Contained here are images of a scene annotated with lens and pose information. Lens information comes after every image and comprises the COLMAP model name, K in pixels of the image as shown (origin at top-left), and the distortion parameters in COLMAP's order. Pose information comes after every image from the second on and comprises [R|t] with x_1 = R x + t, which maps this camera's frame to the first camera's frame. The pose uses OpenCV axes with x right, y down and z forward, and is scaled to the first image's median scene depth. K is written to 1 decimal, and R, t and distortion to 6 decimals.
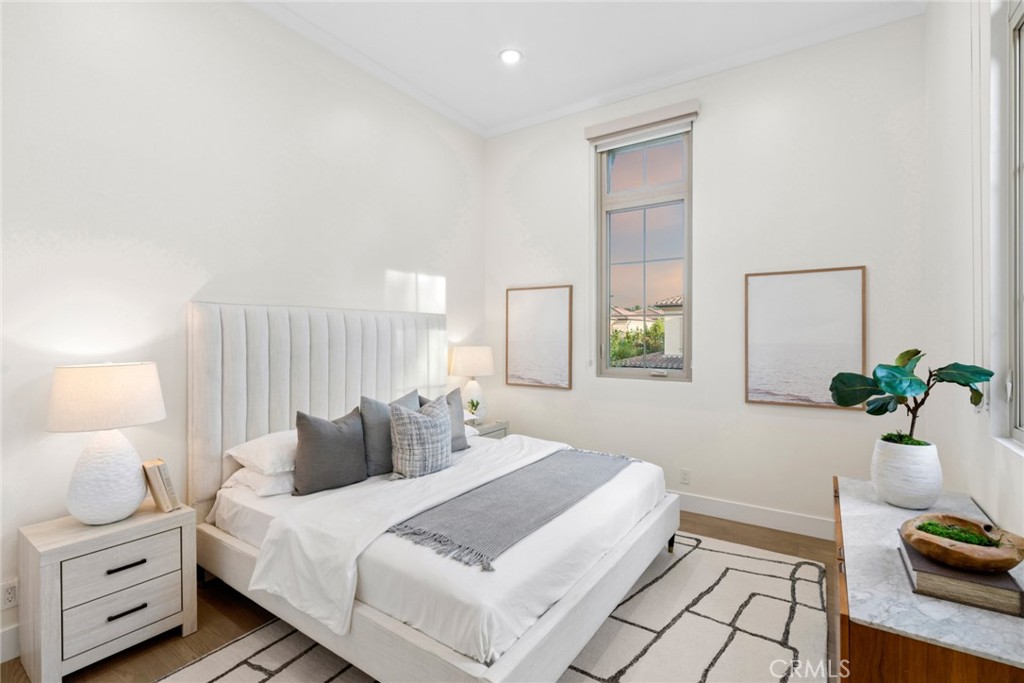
lens RADIAL K [[472.4, 0, 508.3], [0, 472.4, 336.8], [0, 0, 1]] dist [0.004073, -0.002030]
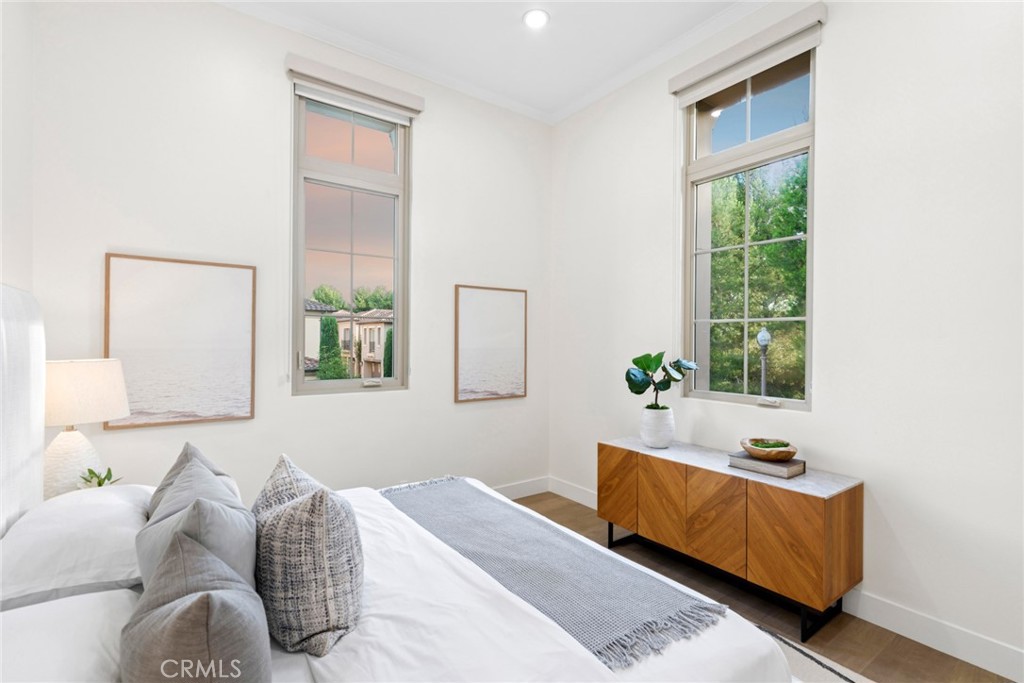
lens RADIAL K [[472.4, 0, 510.6], [0, 472.4, 343.5], [0, 0, 1]] dist [0.004073, -0.002030]
pose [[0.341976, -0.003804, 0.939701, -0.472652], [-0.004436, 0.999974, 0.005663, -0.003893], [-0.939698, -0.006105, 0.341950, 0.508567]]
